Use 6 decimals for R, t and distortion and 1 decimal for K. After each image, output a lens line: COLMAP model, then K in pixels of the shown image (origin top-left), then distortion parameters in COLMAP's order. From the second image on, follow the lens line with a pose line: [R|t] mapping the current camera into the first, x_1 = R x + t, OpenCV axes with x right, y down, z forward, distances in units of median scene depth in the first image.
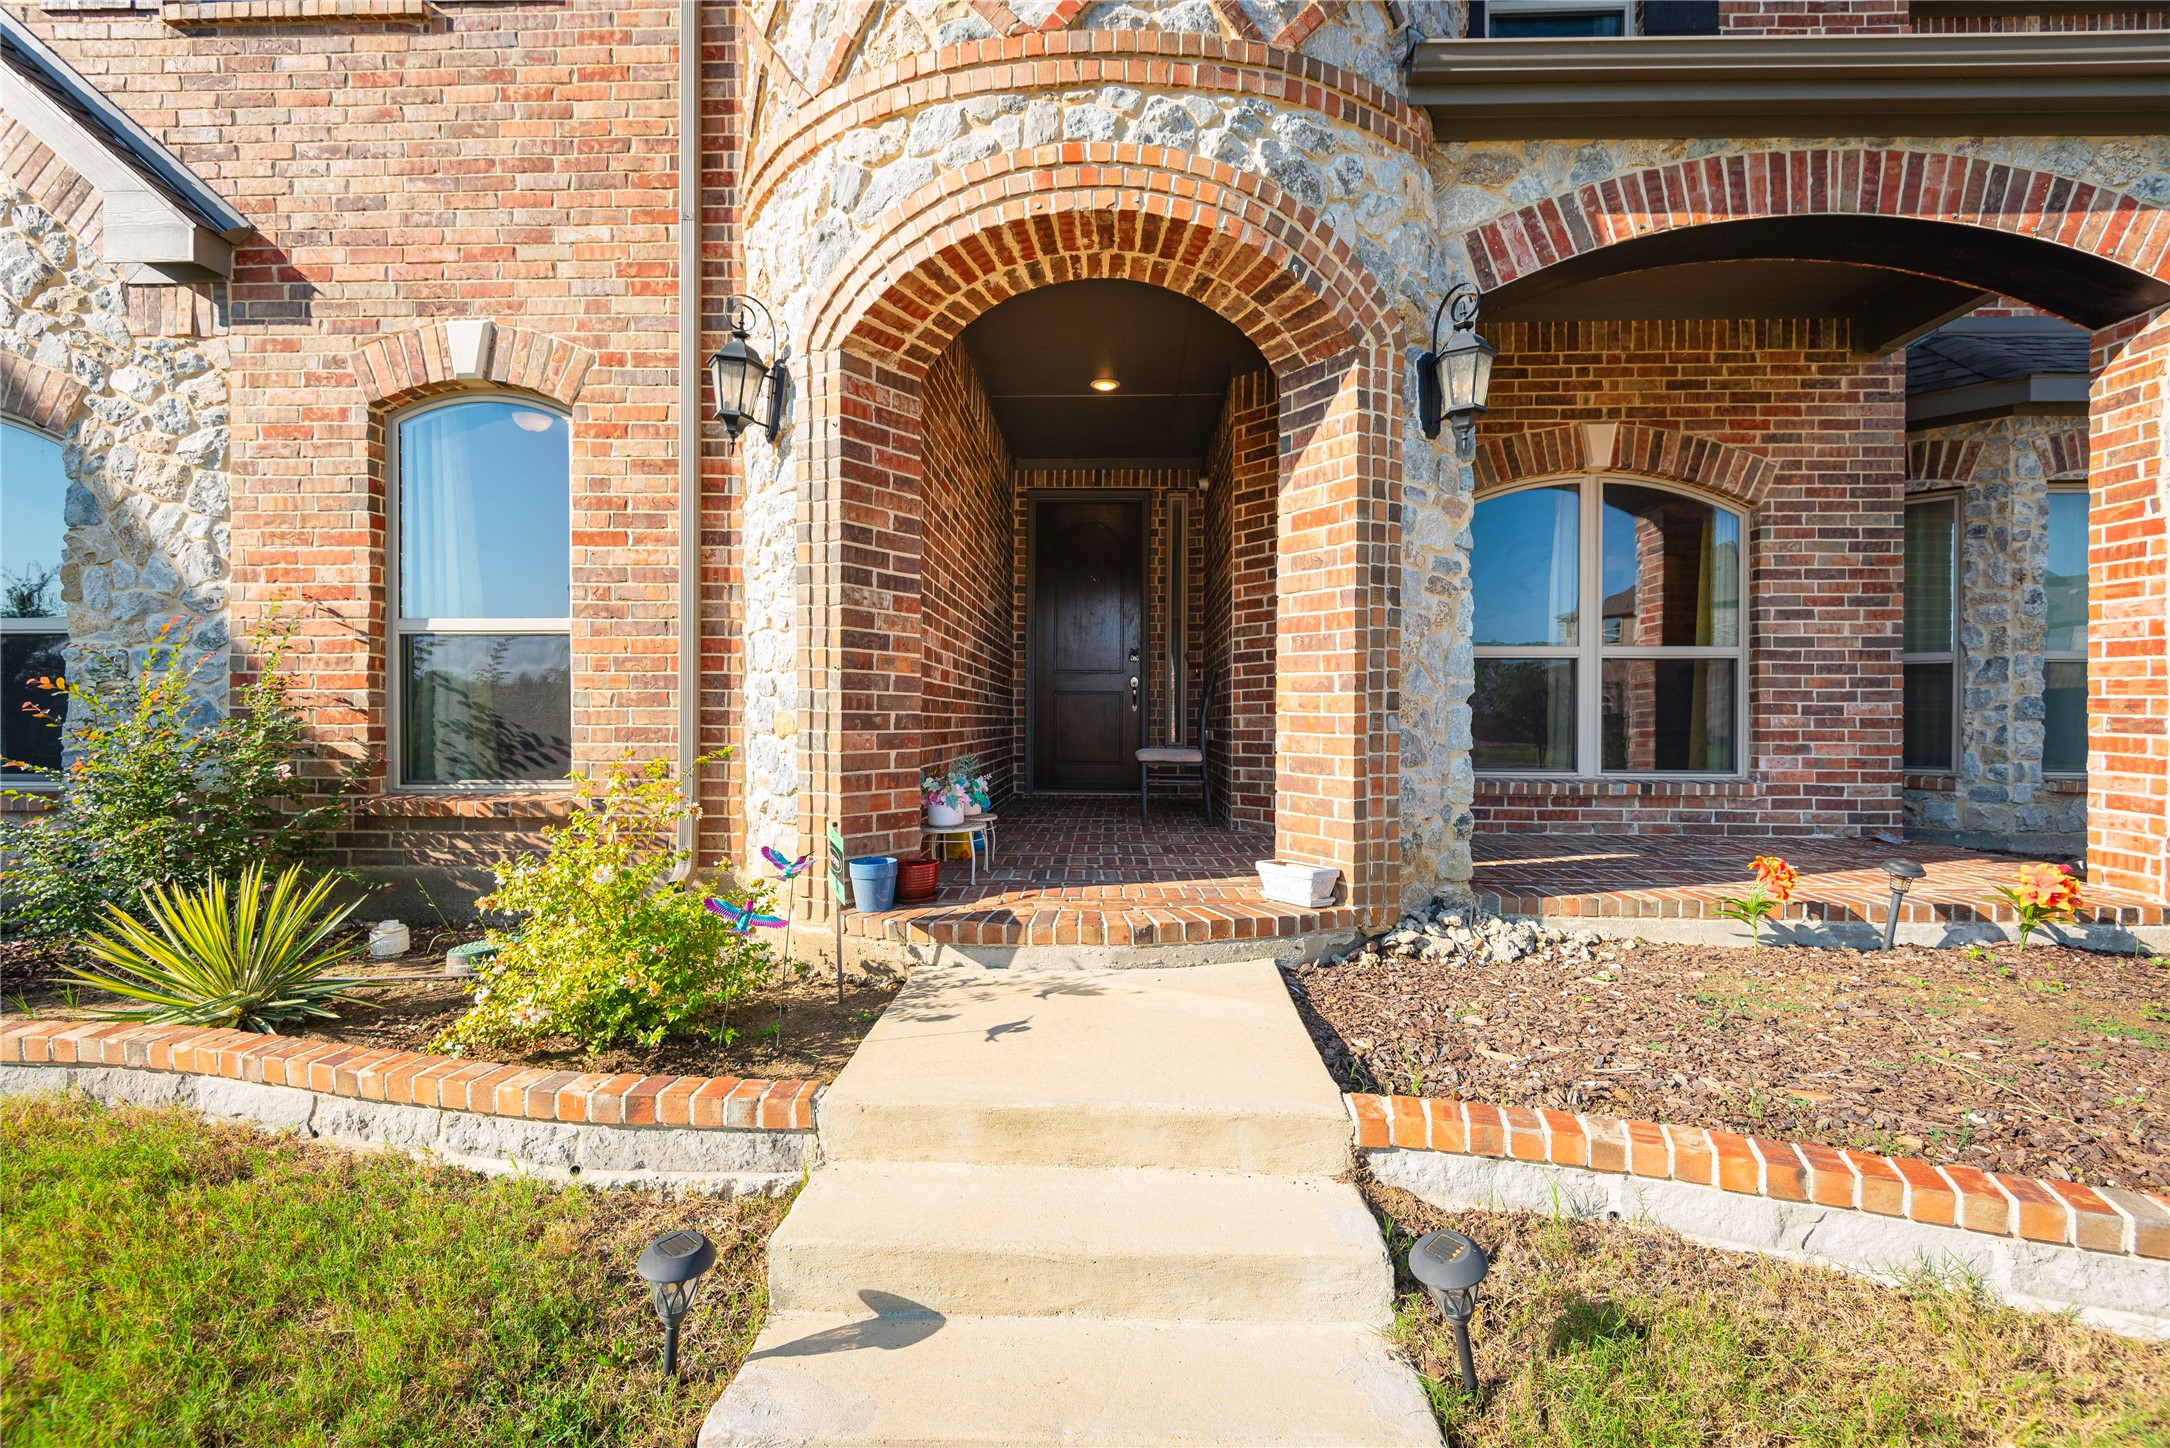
lens RADIAL K [[982.3, 0, 1082.9], [0, 982.3, 722.9], [0, 0, 1]] dist [-0.001130, -0.001473]
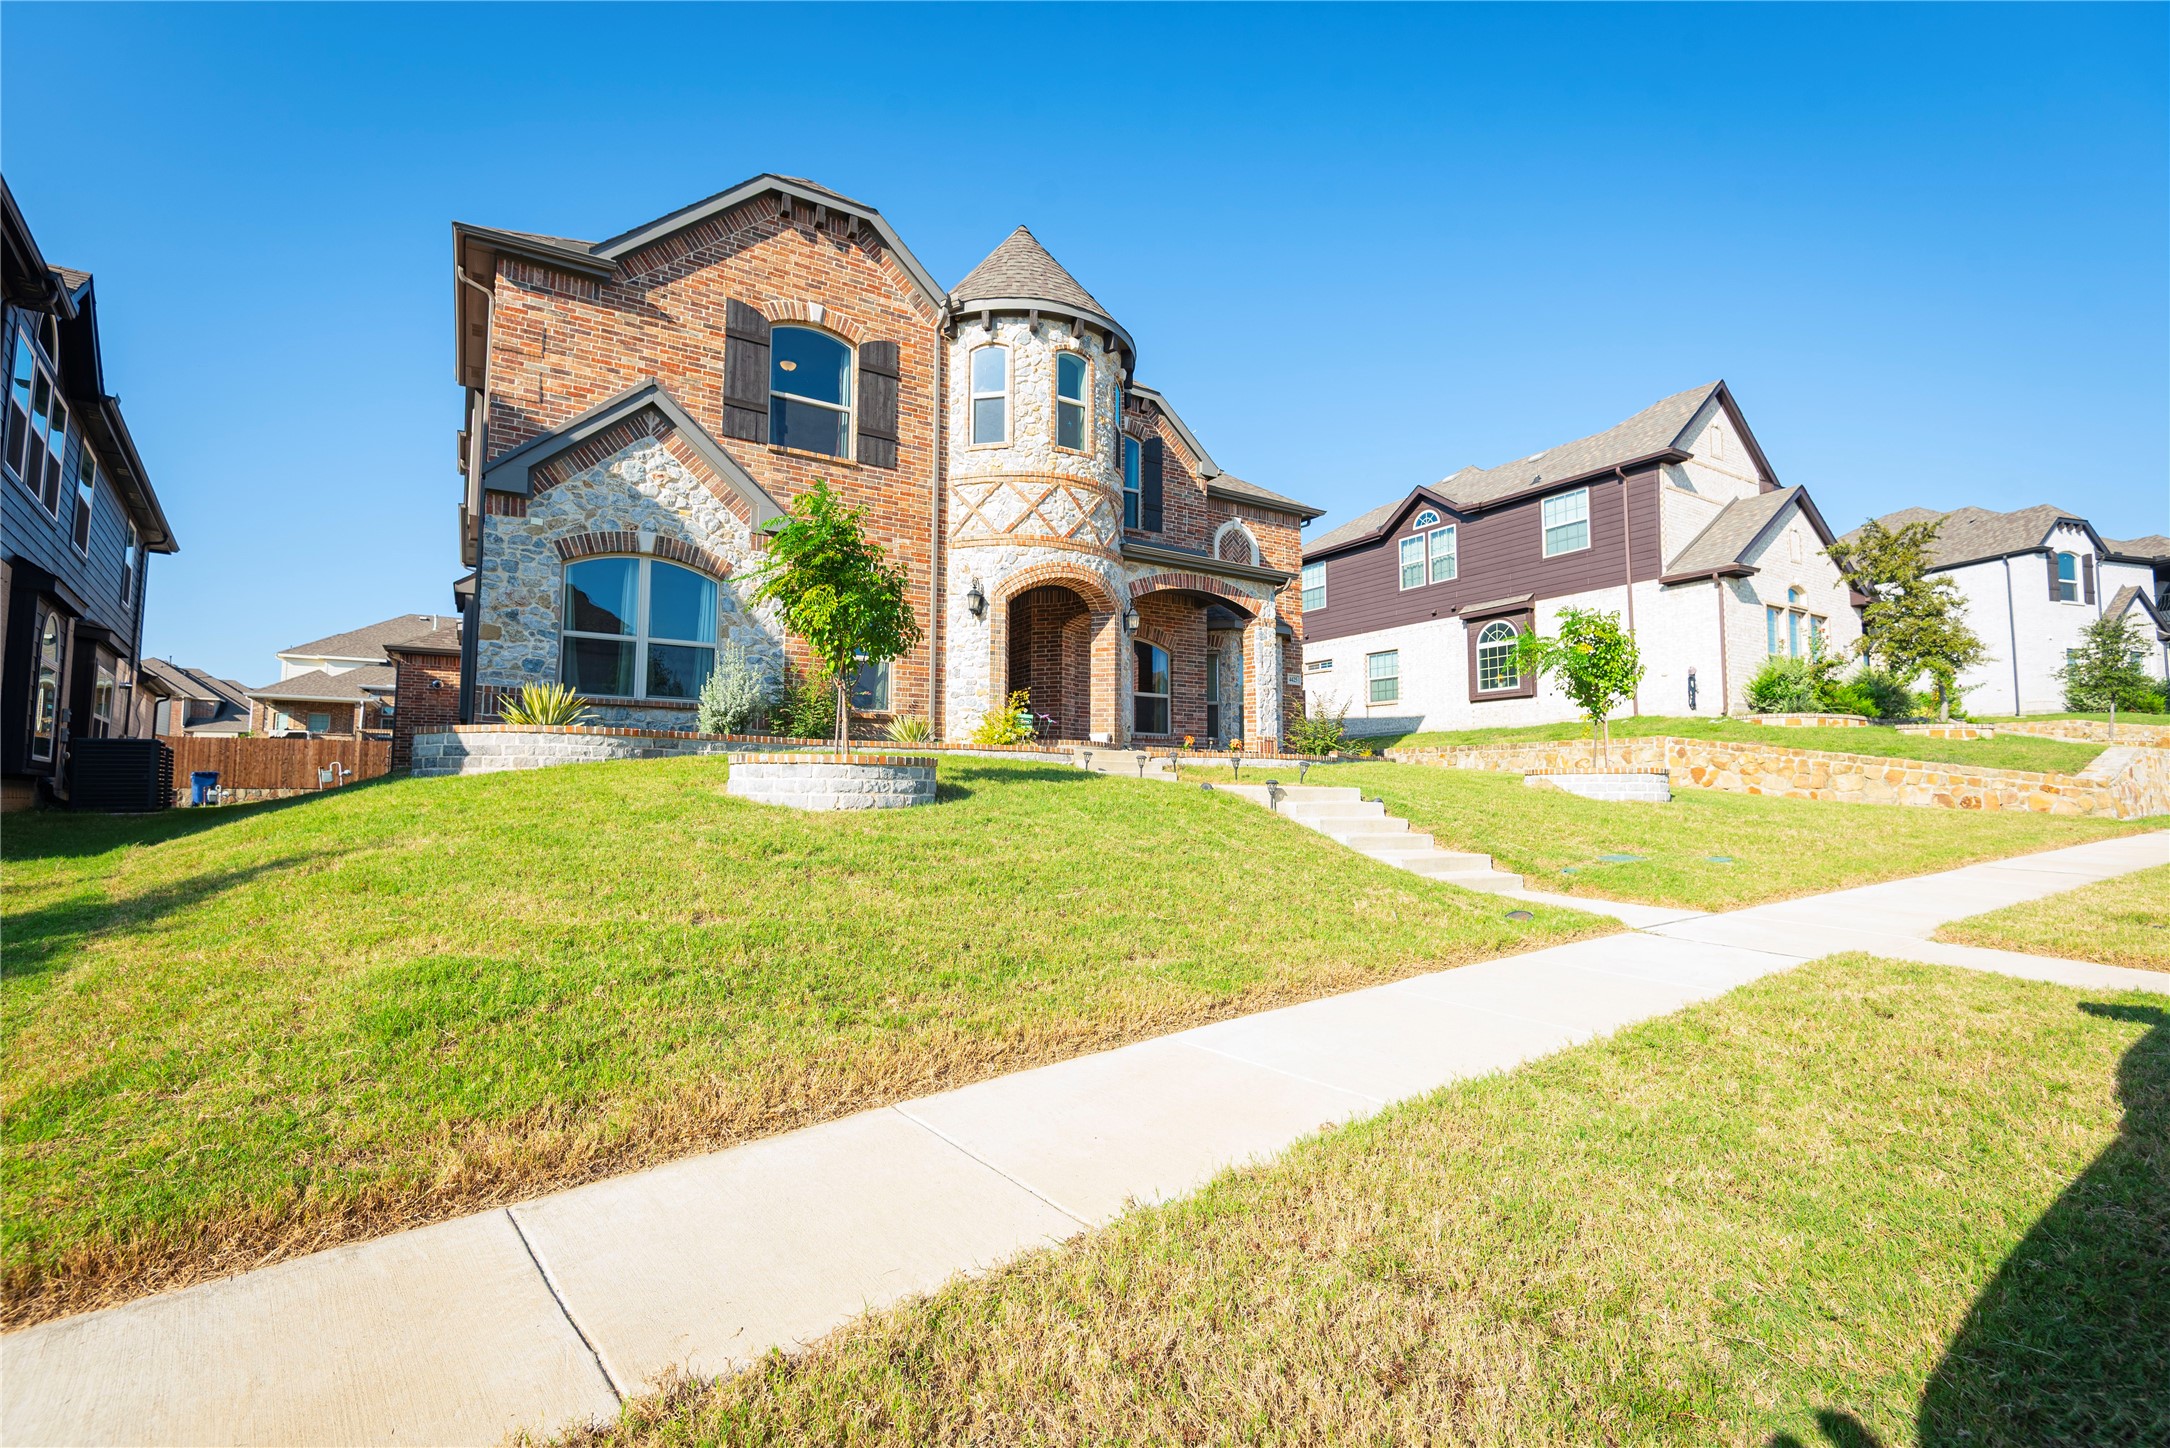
lens RADIAL K [[982.3, 0, 1085.0], [0, 982.3, 728.0], [0, 0, 1]] dist [-0.001130, -0.001473]
pose [[0.826251, 0.040653, 0.561833, -1.822233], [0.001581, 0.997221, -0.074482, 0.364592], [-0.563300, 0.062429, 0.823891, -1.997283]]
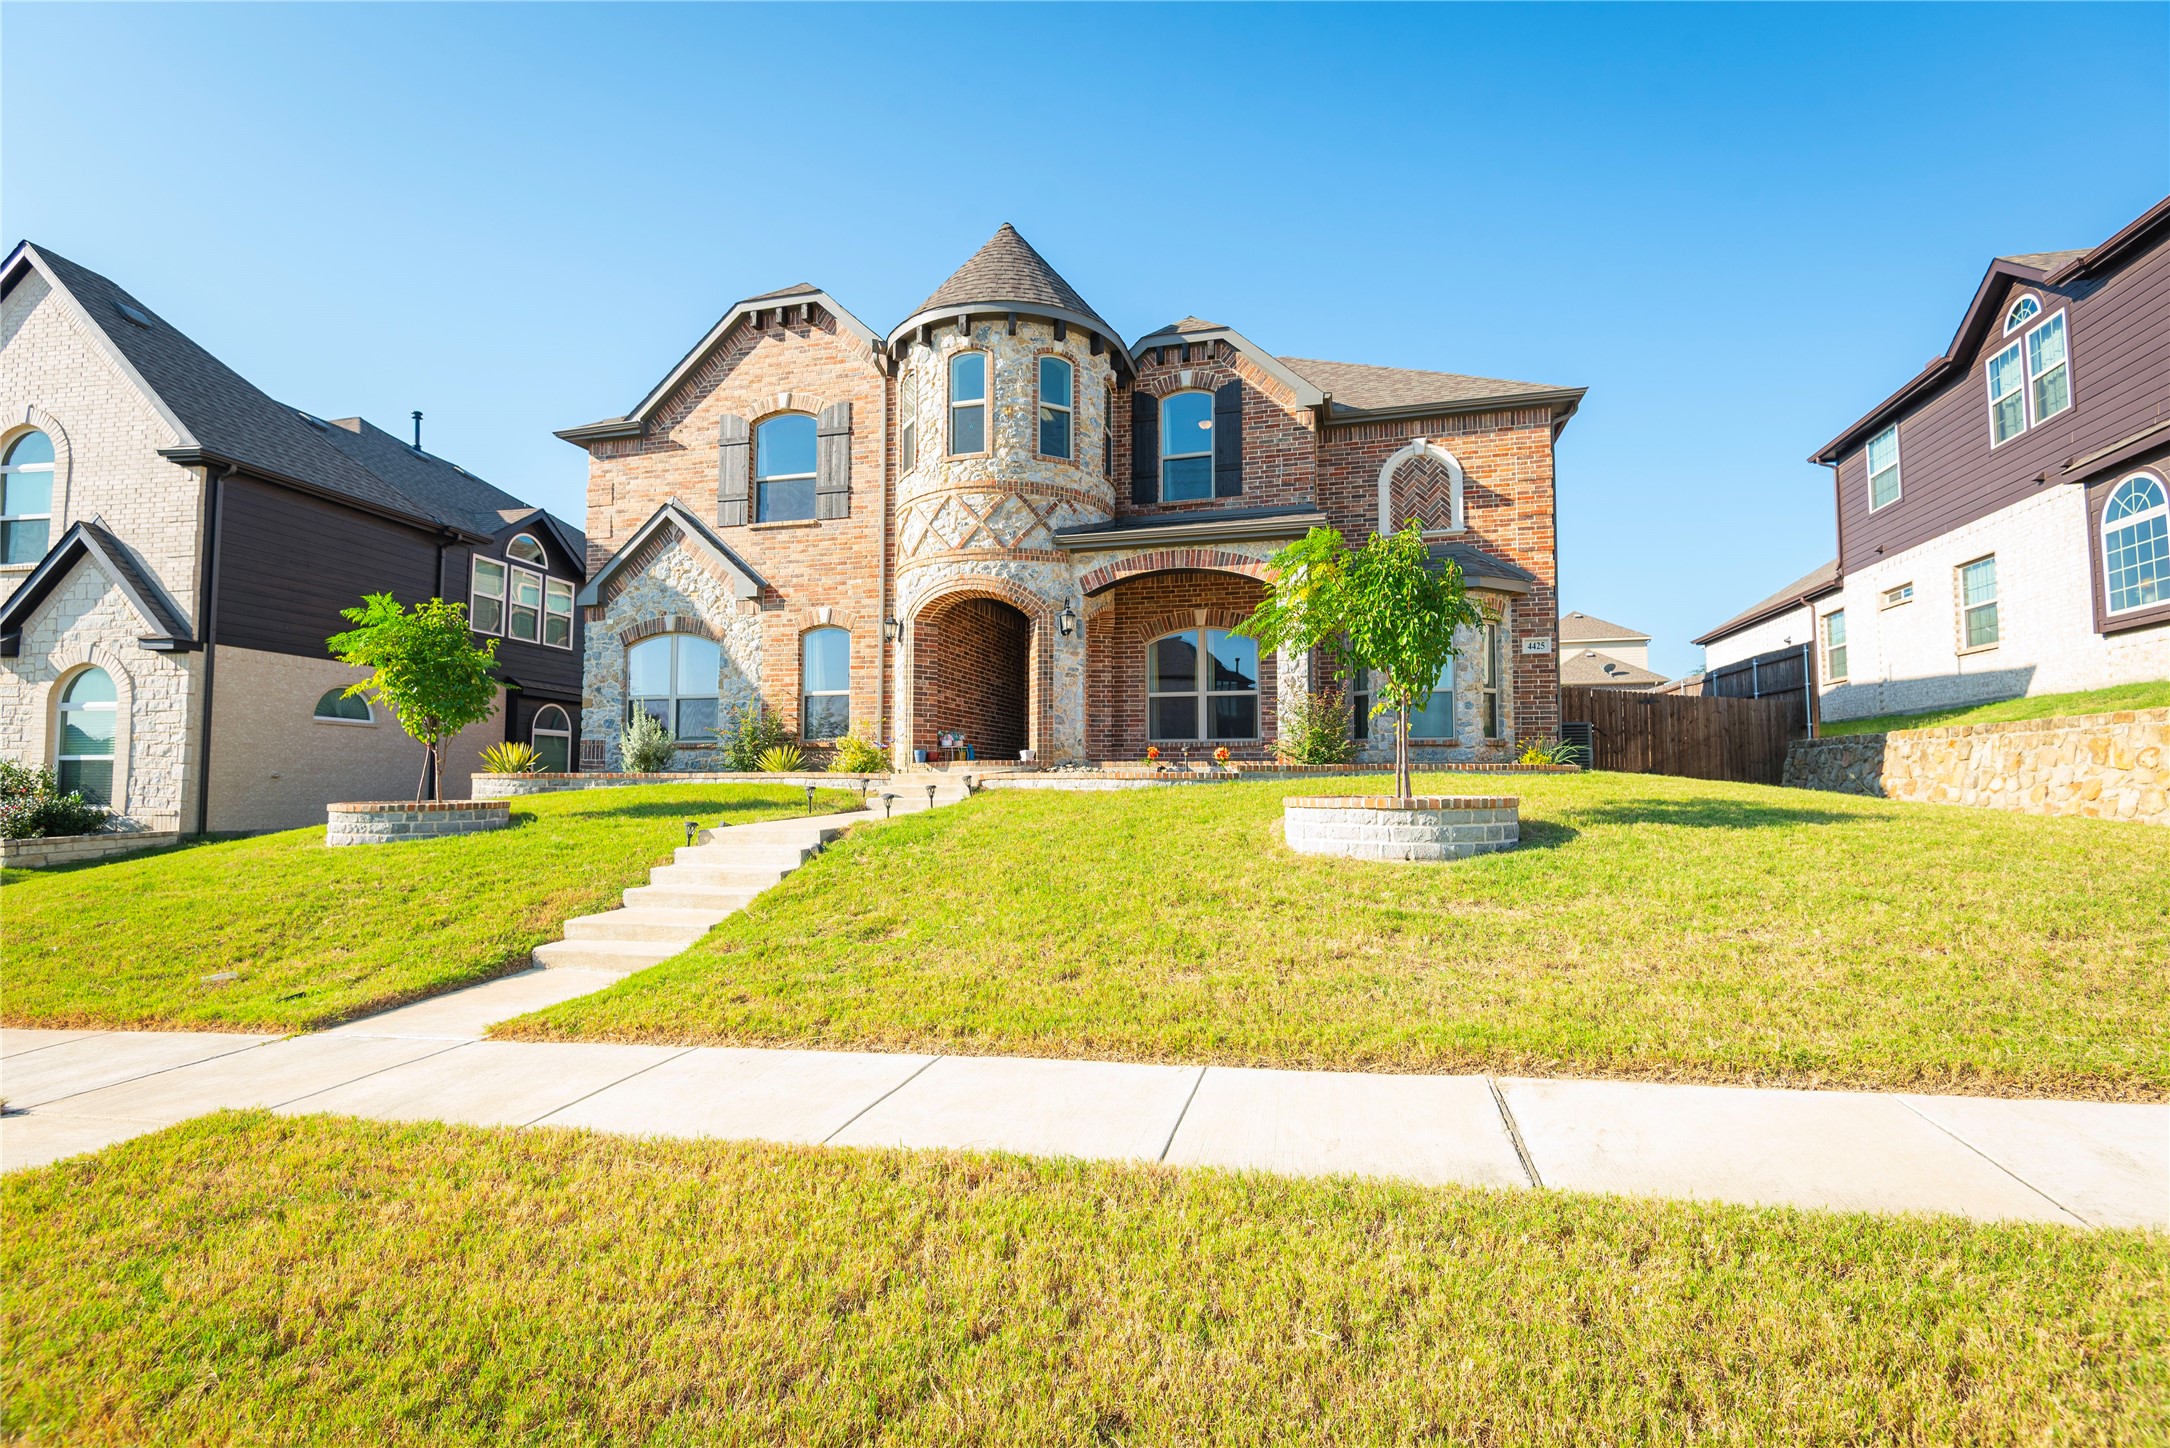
lens RADIAL K [[982.3, 0, 1082.4], [0, 982.3, 721.6], [0, 0, 1]] dist [-0.001130, -0.001473]
pose [[0.971729, -0.017352, -0.235460, 1.116040], [0.001612, 0.997760, -0.066876, 0.241915], [0.236093, 0.064606, 0.969580, -2.211197]]
